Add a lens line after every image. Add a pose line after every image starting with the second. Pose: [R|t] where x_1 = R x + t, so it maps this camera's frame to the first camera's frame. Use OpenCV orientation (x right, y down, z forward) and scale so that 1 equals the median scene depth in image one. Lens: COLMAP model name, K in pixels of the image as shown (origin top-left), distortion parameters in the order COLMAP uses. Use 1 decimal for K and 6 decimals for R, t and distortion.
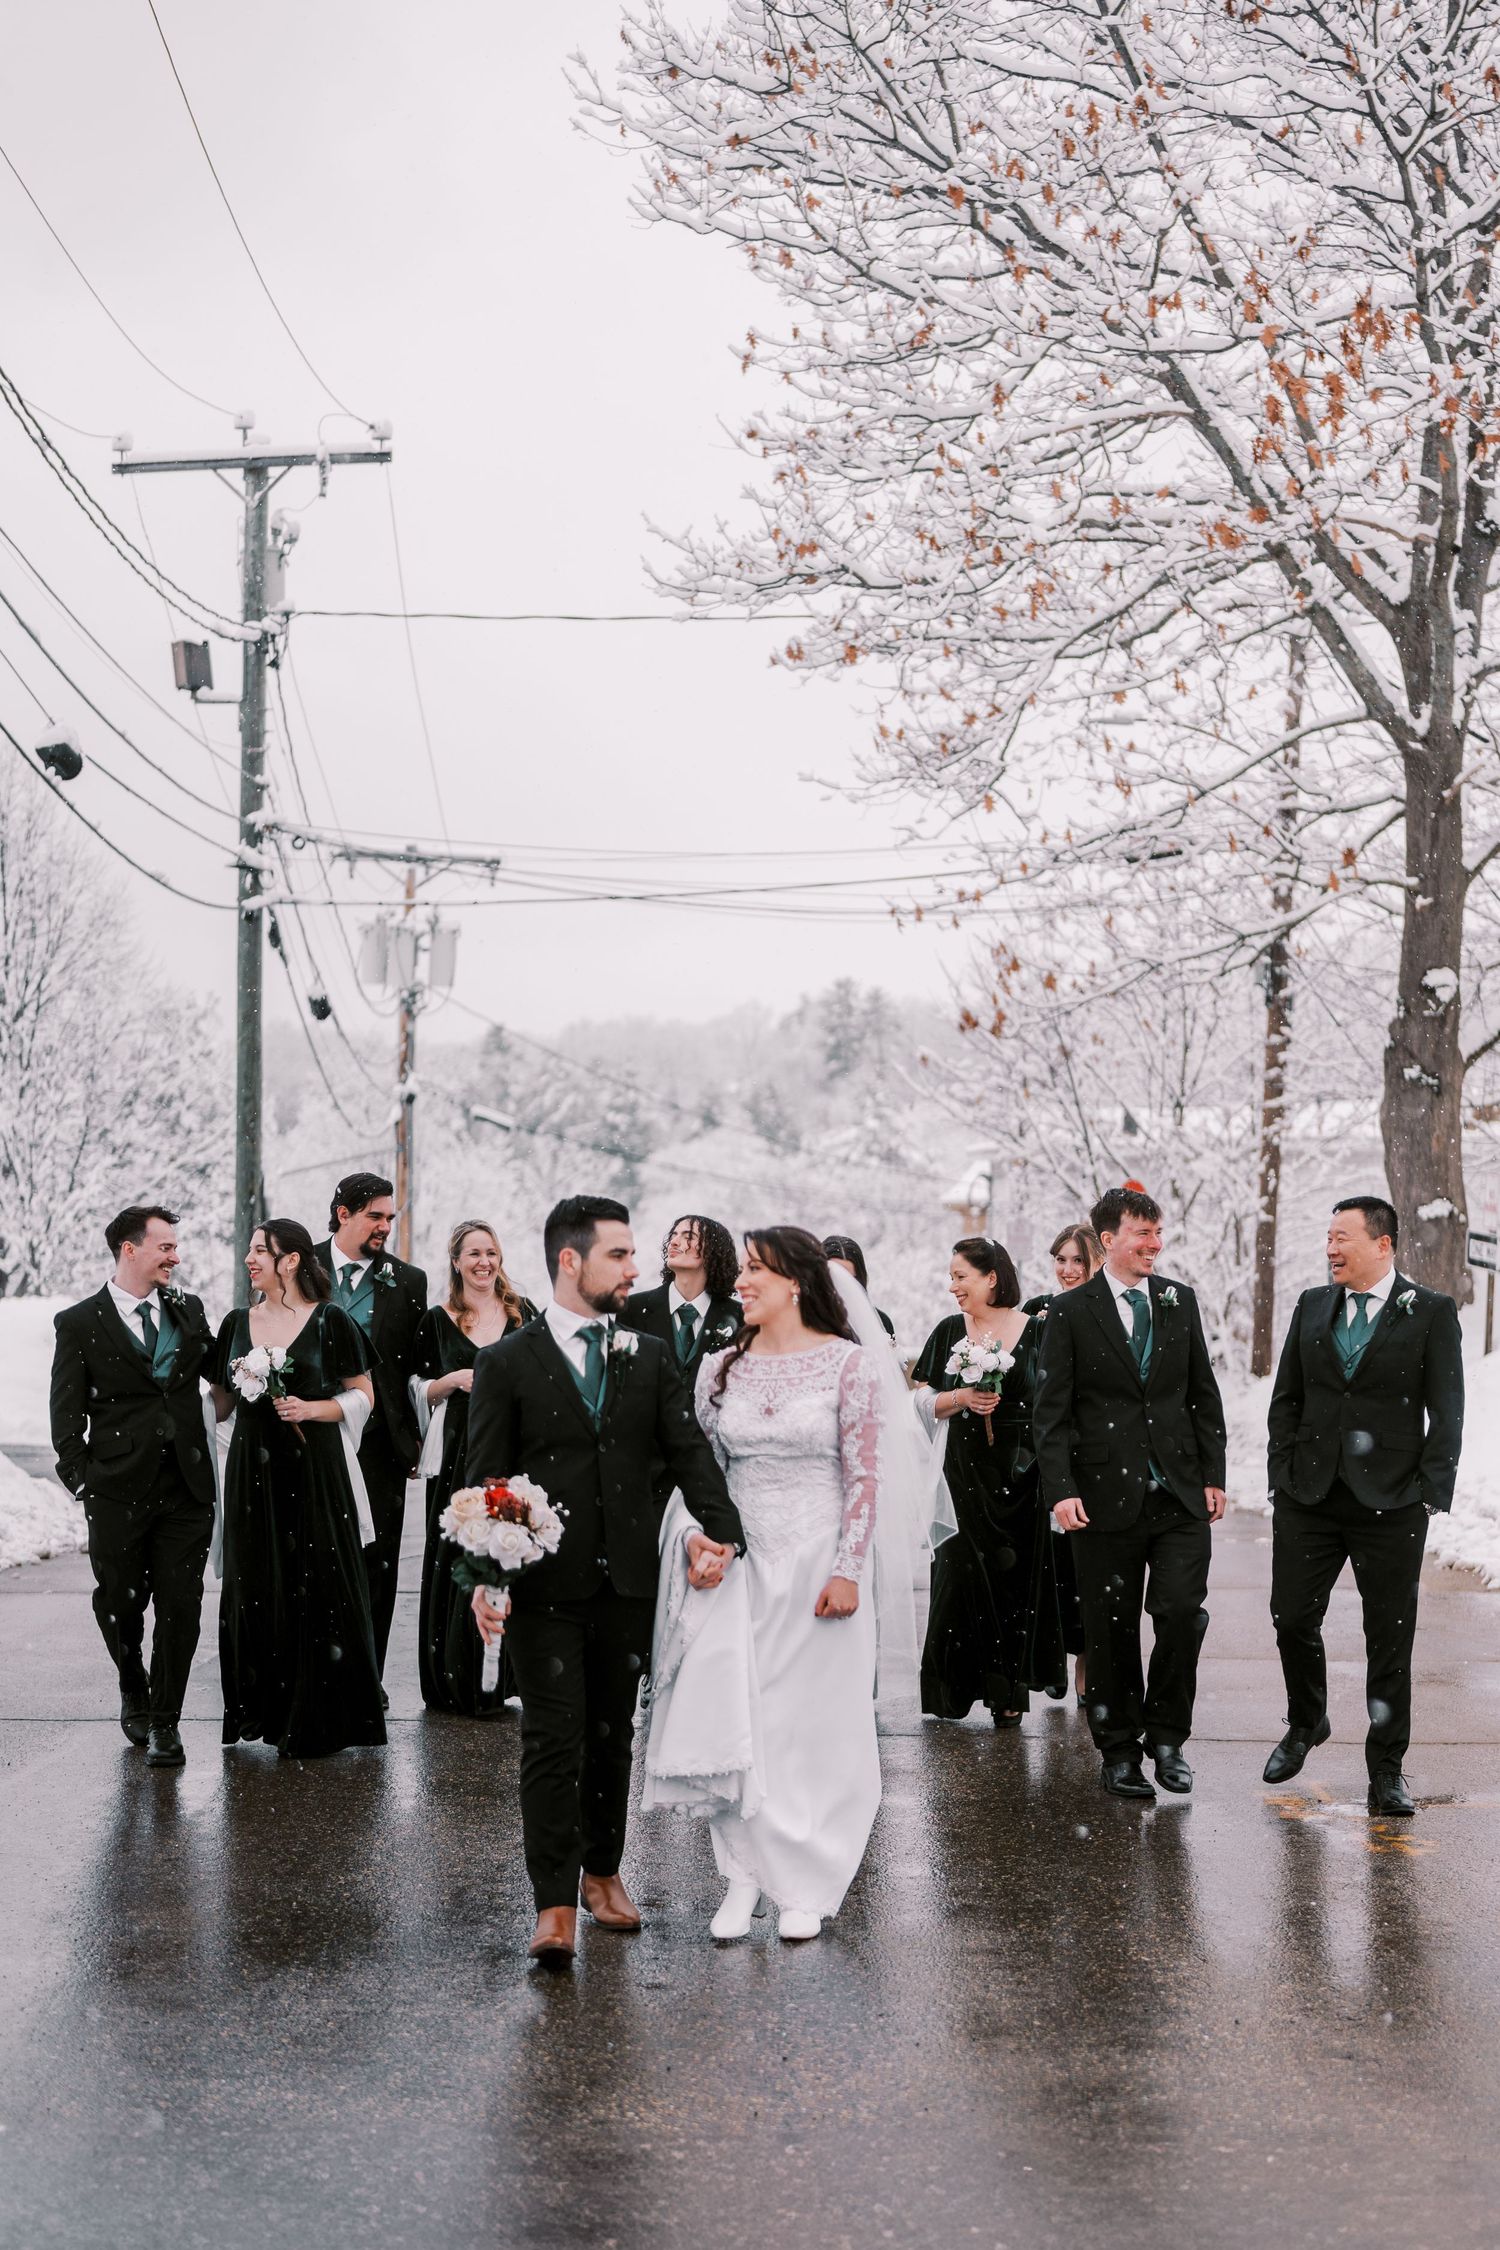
lens RADIAL K [[3358.0, 0, 745.7], [0, 3358.0, 1310.7], [0, 0, 1]] dist [-0.001602, -0.003105]
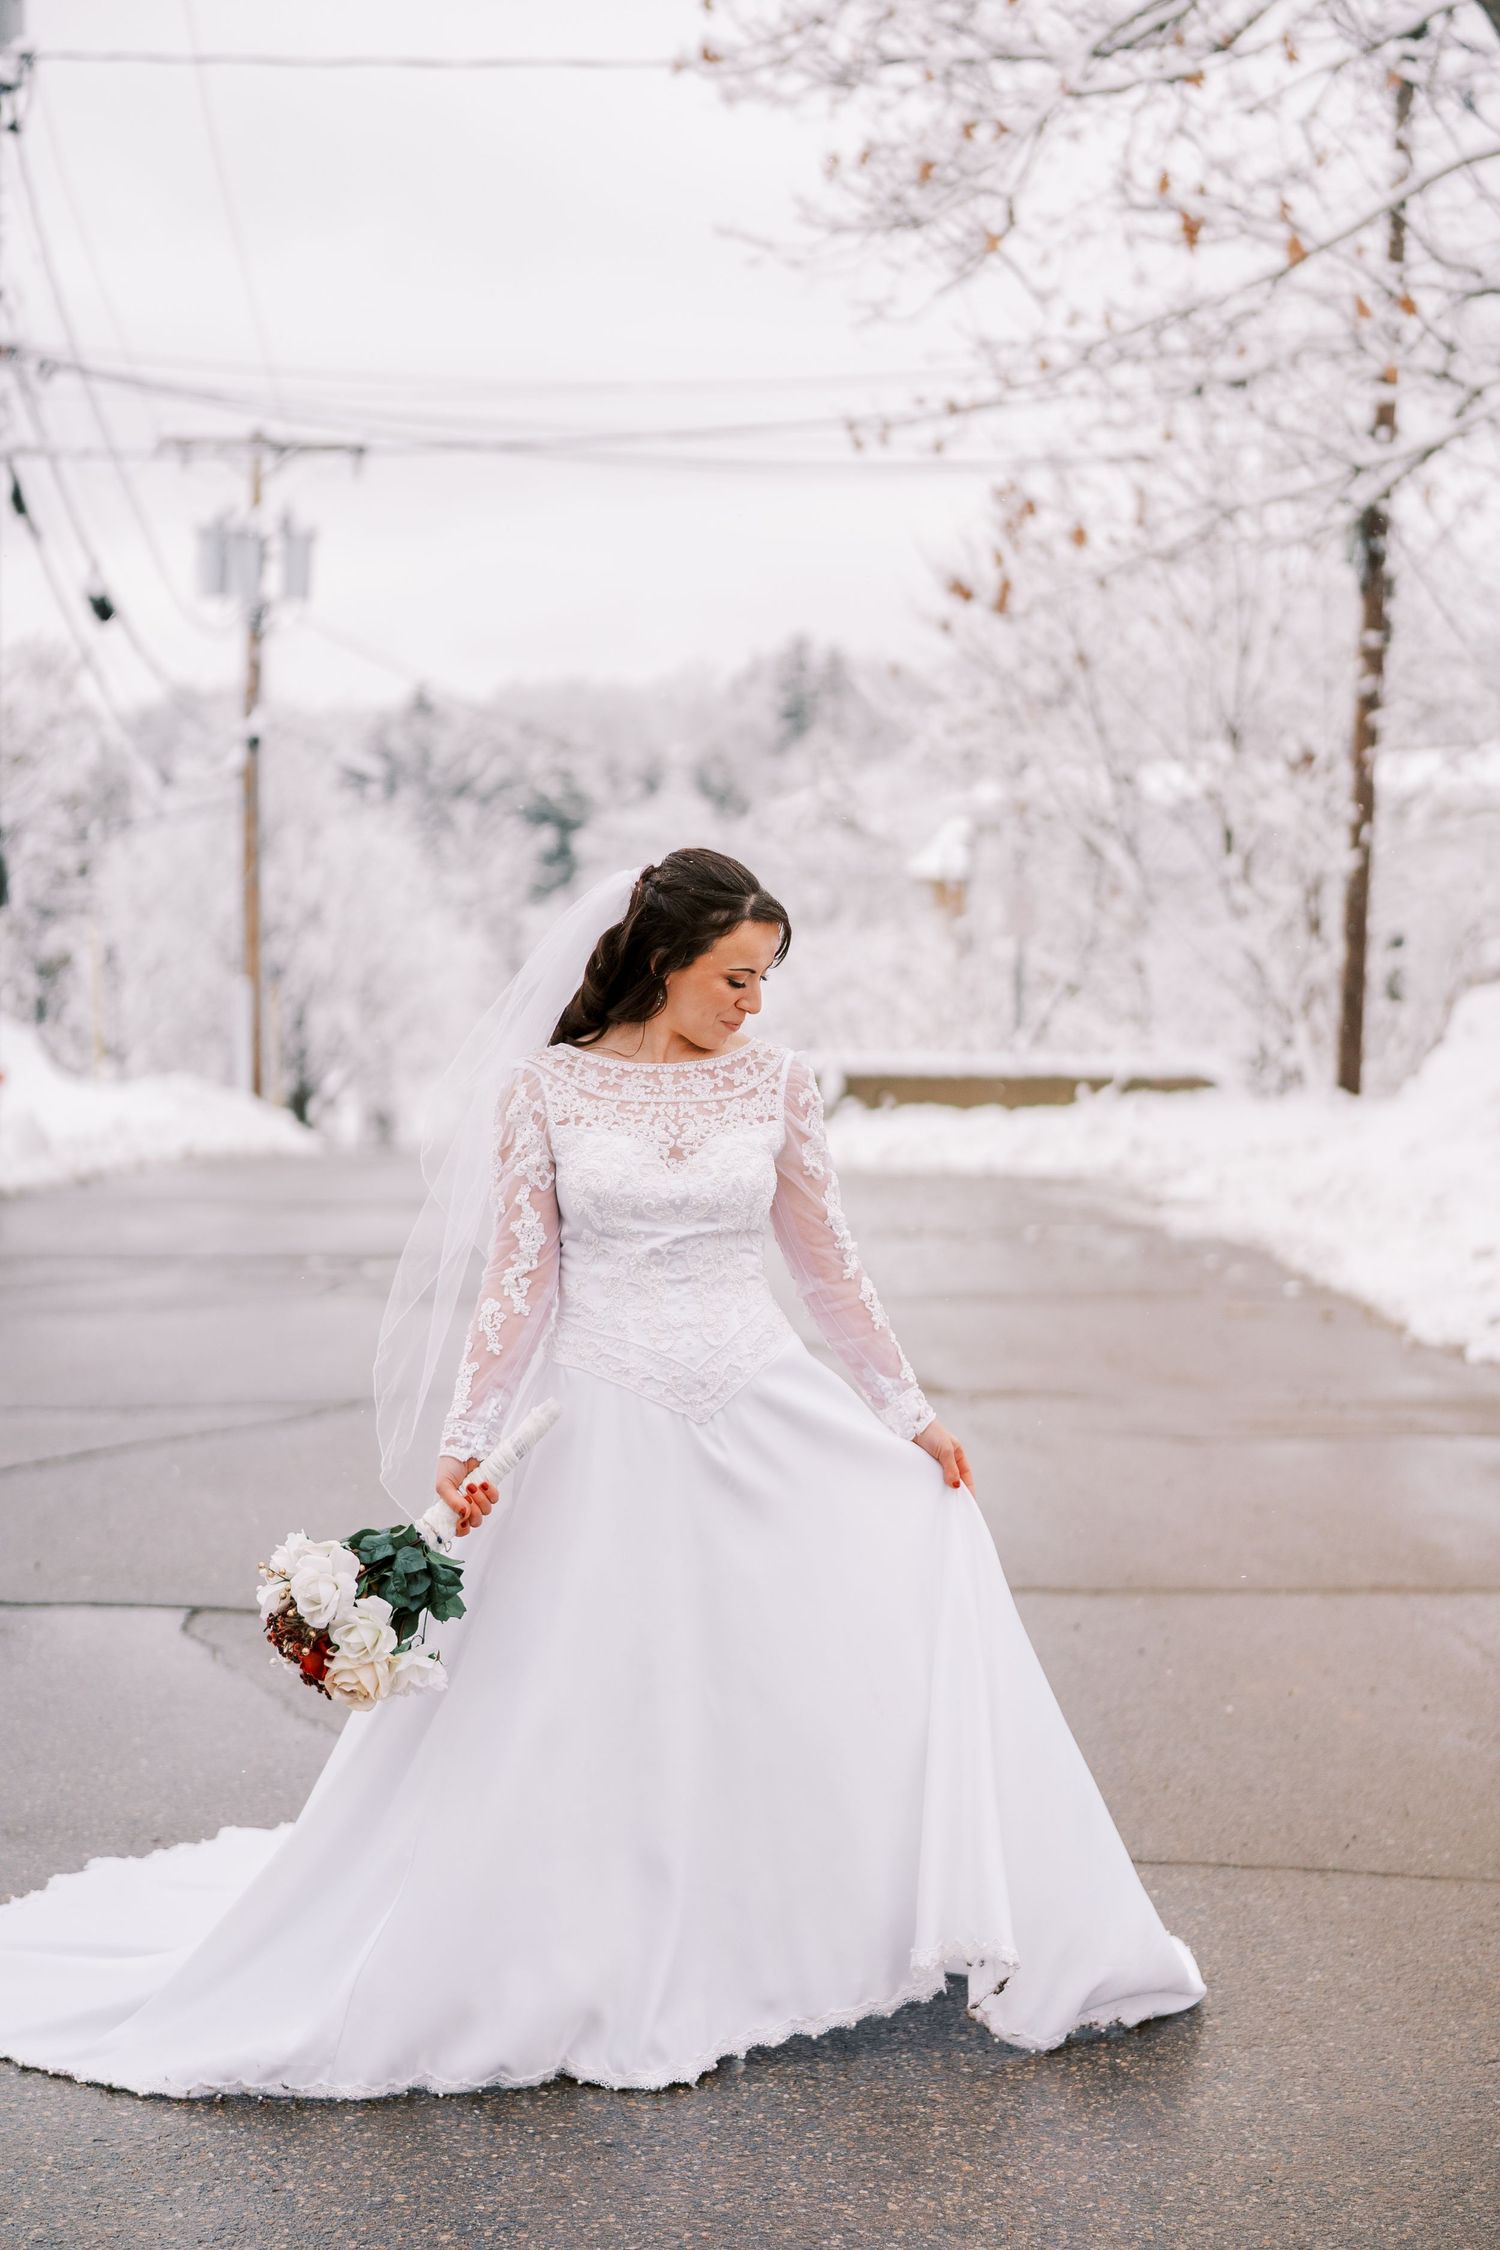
lens RADIAL K [[3522.2, 0, 577.2], [0, 3522.2, 1120.0], [0, 0, 1]] dist [-0.015205, 0.026065]
pose [[0.999427, 0.001386, -0.033832, 0.011353], [-0.000179, 0.999365, 0.035632, -0.002764], [0.033860, -0.035605, 0.998792, 0.256939]]
